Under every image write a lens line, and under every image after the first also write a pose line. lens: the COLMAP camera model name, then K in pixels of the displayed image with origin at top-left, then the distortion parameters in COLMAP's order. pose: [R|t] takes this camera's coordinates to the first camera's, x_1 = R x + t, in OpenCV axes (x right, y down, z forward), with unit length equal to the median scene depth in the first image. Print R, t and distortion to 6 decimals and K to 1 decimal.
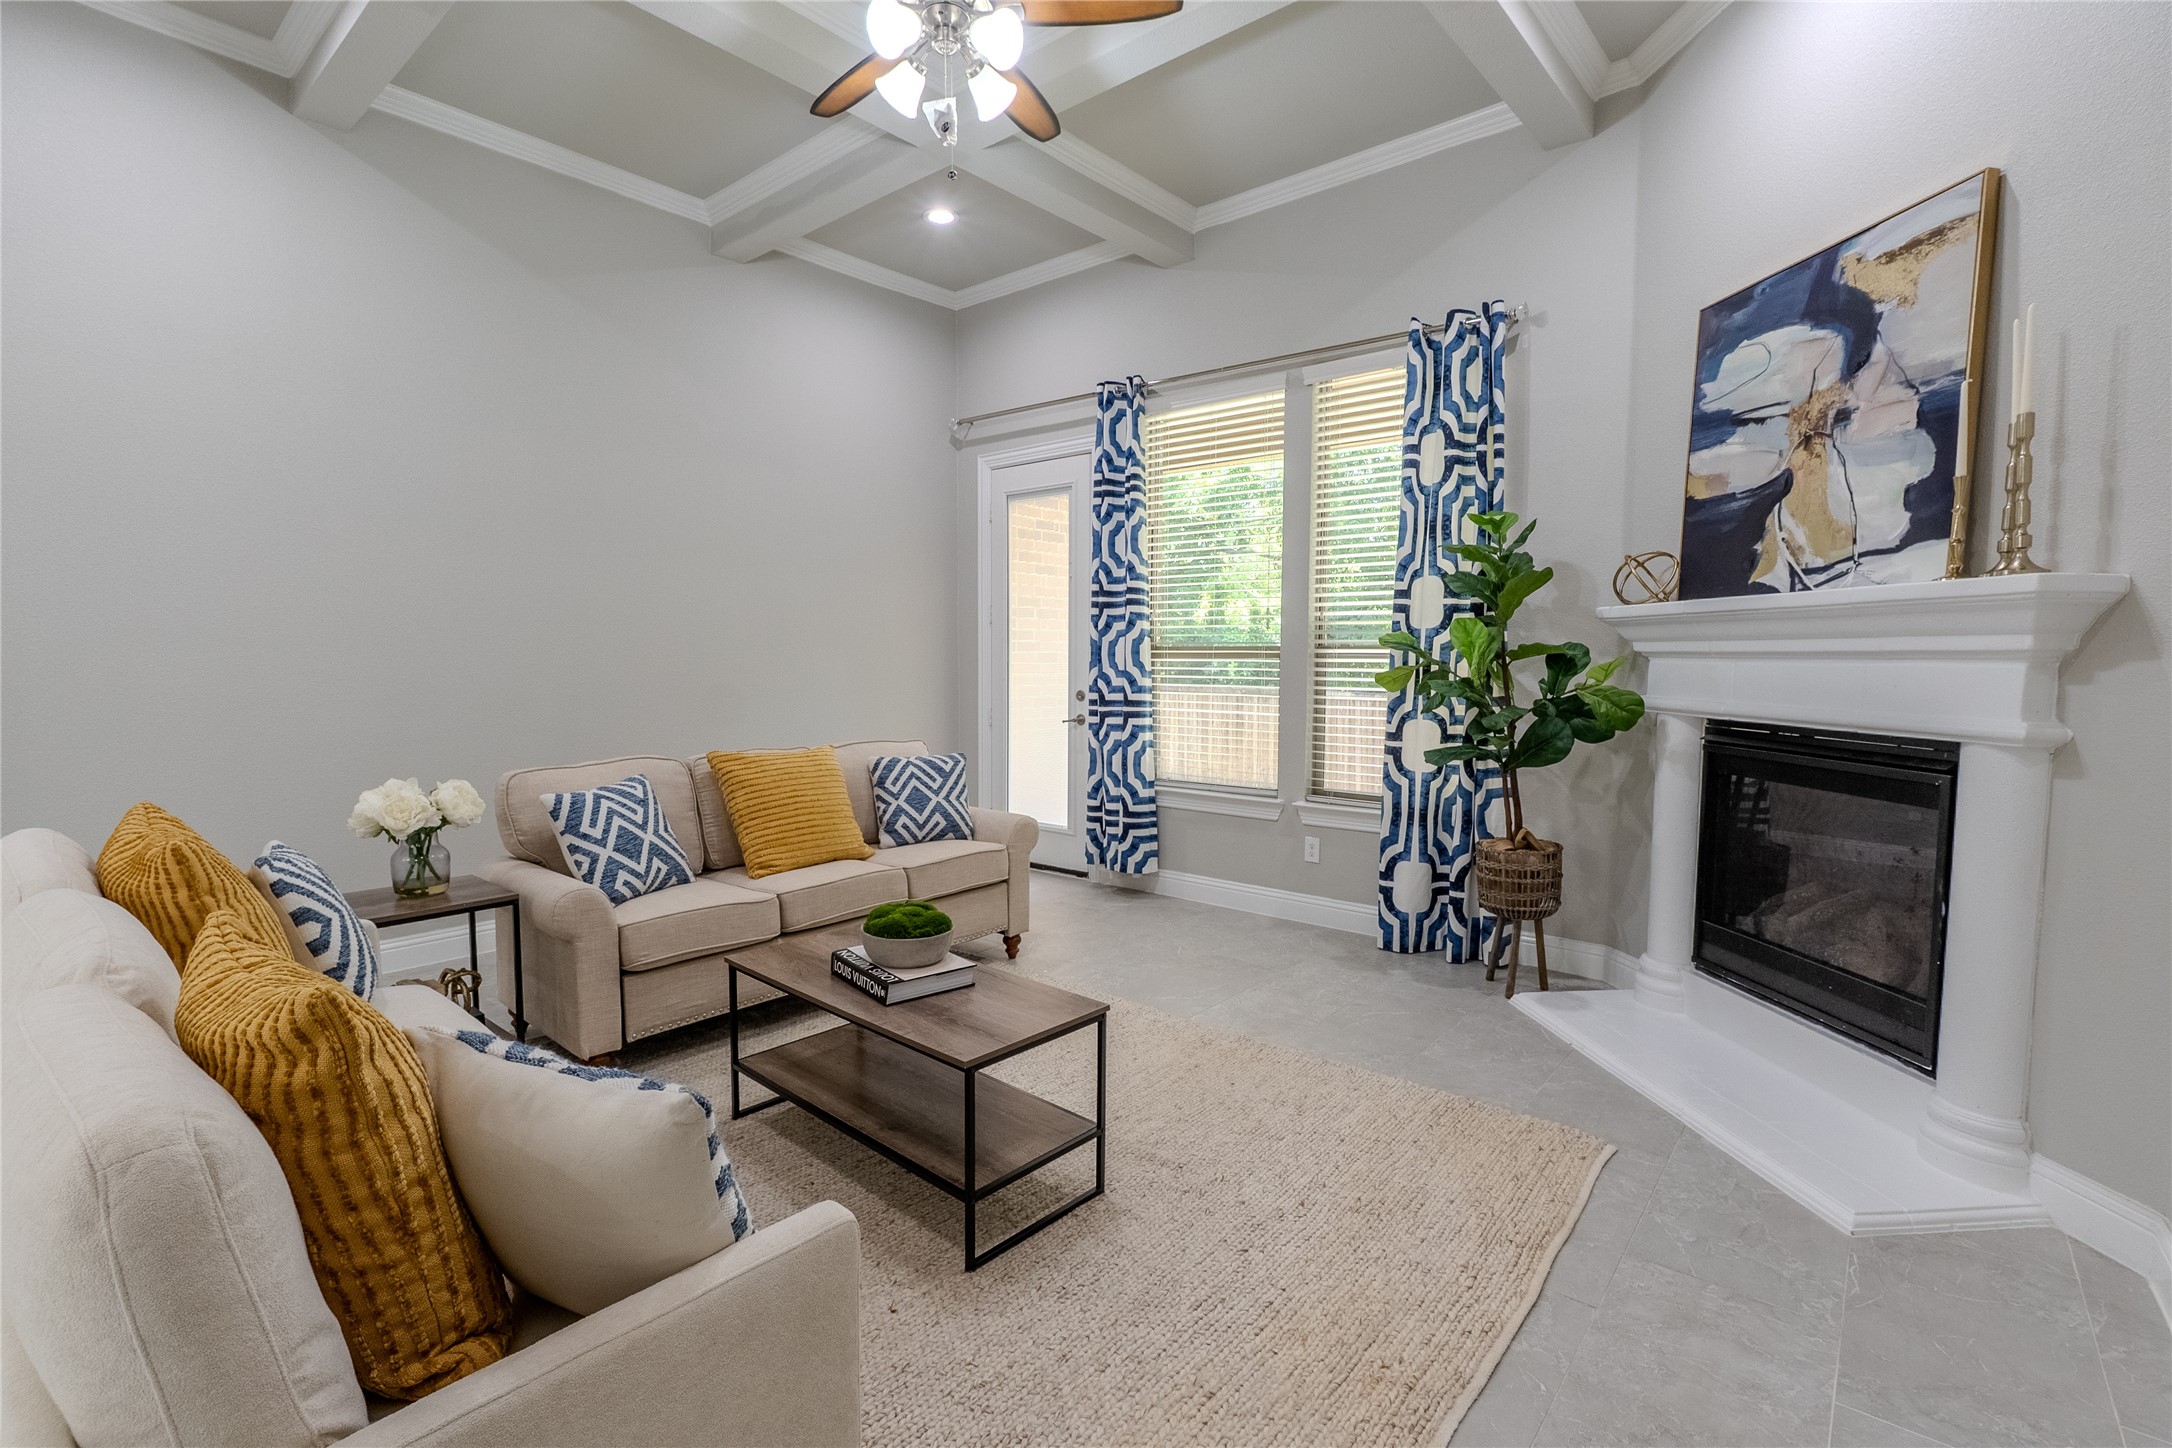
lens RADIAL K [[984.7, 0, 1084.6], [0, 984.7, 726.3], [0, 0, 1]] dist [-0.009686, 0.001005]
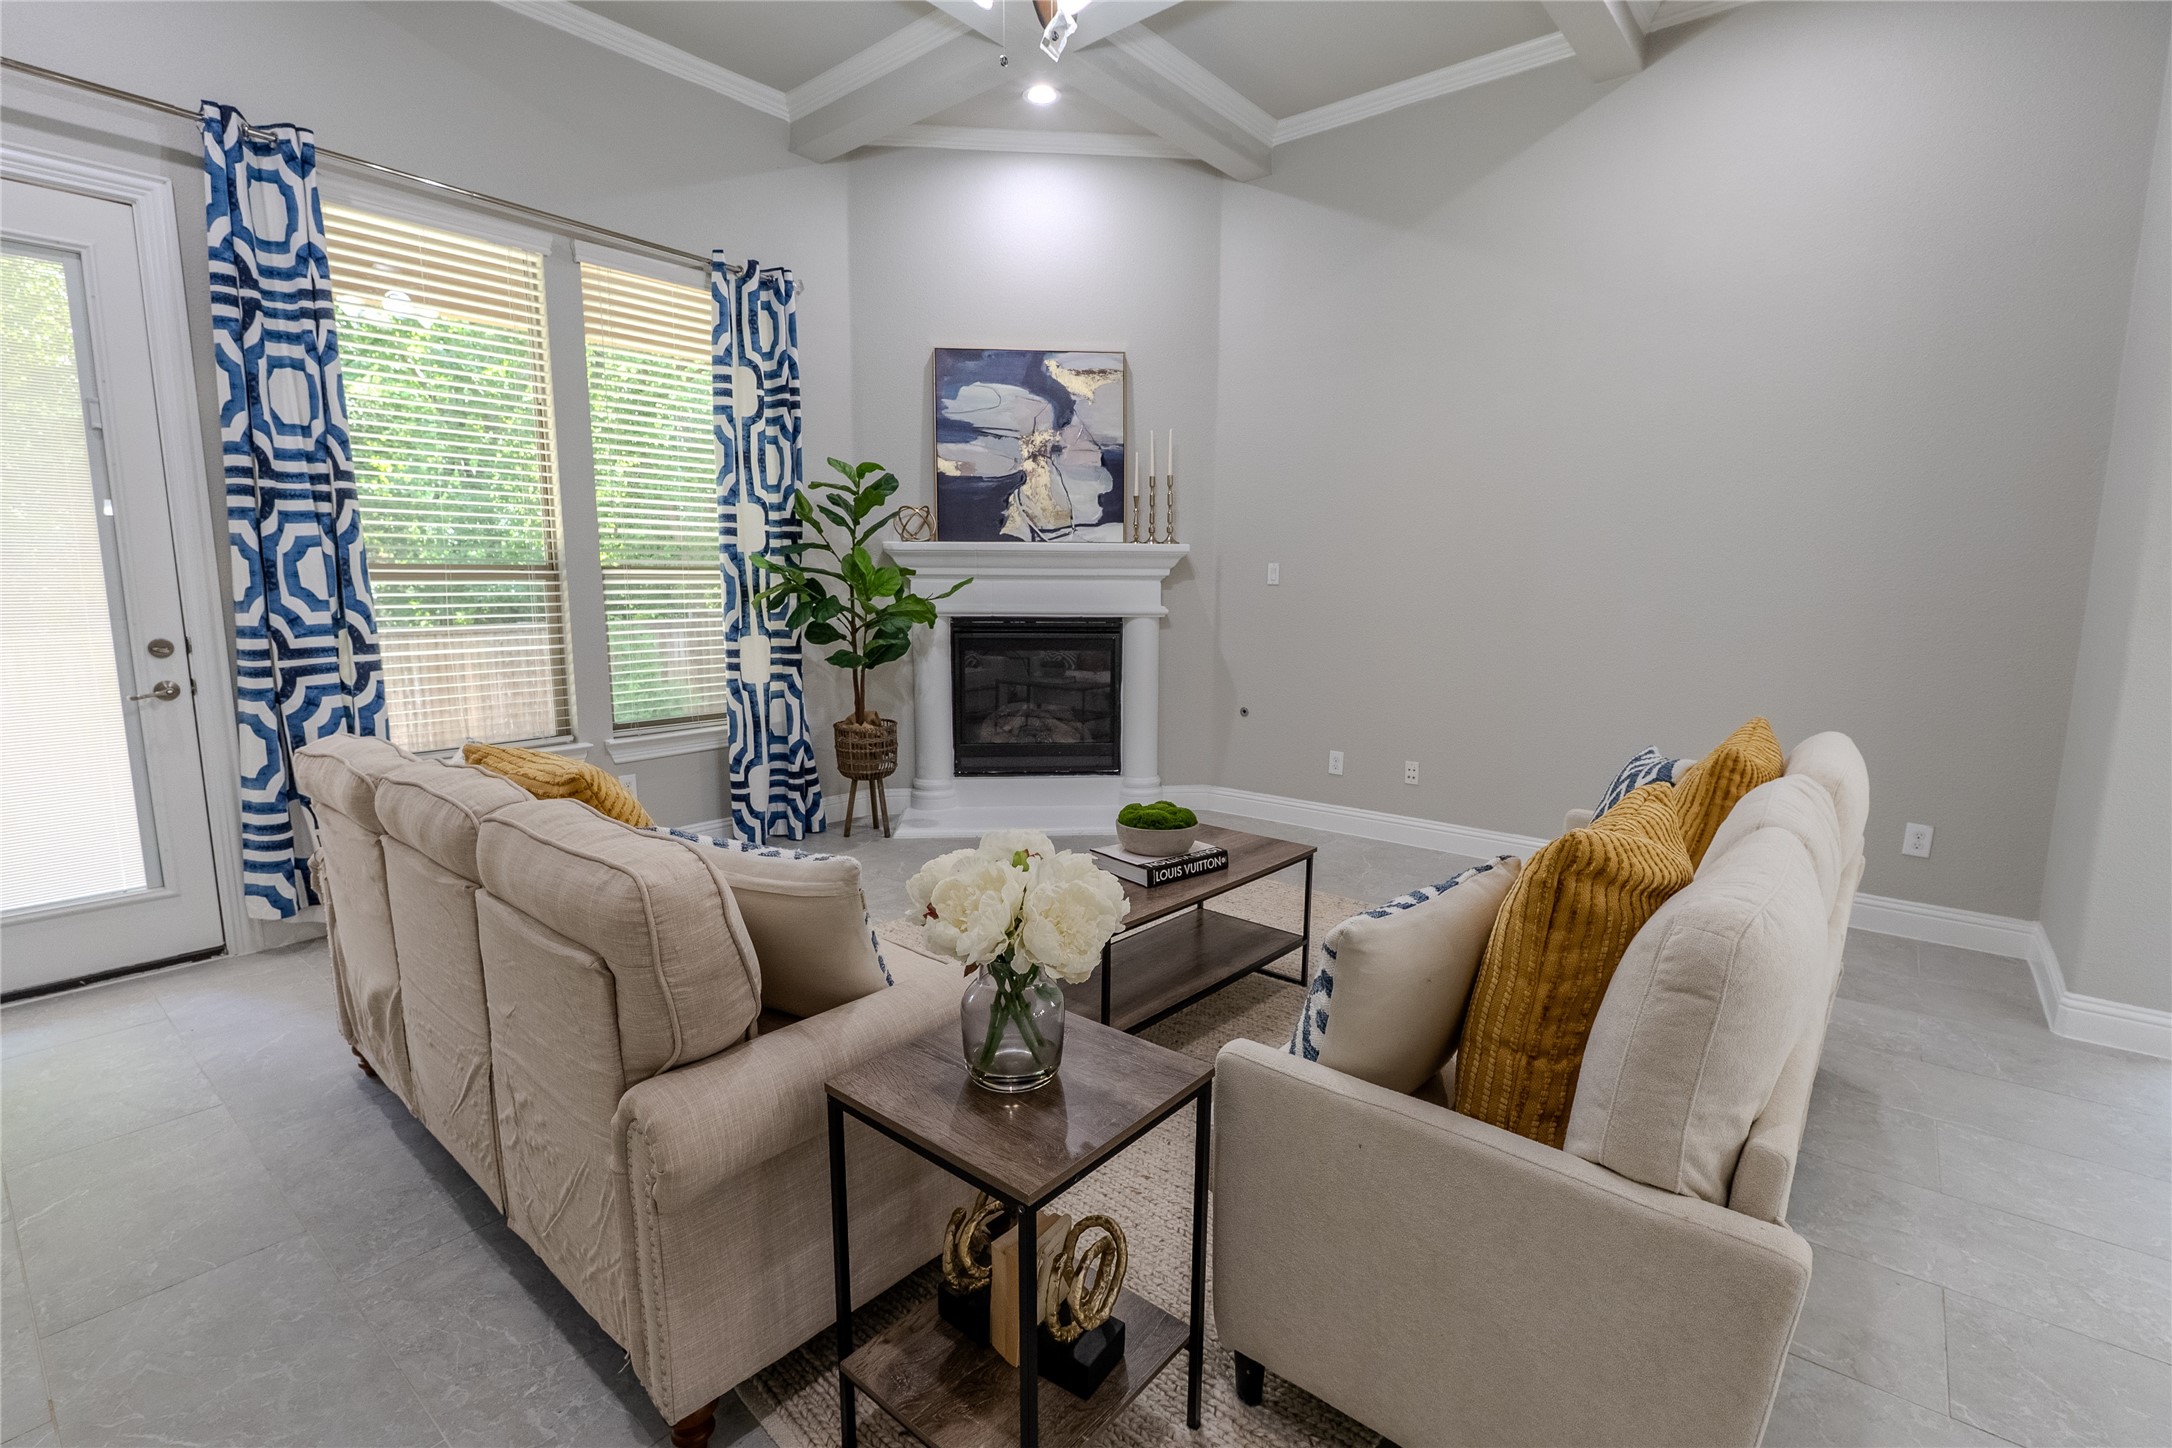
lens RADIAL K [[984.7, 0, 1084.6], [0, 984.7, 726.3], [0, 0, 1]] dist [-0.009686, 0.001005]
pose [[-0.009311, -0.152110, 0.988320, -1.002021], [0.066251, 0.986097, 0.152392, -0.065684], [-0.997760, 0.066896, 0.000896, 0.840140]]
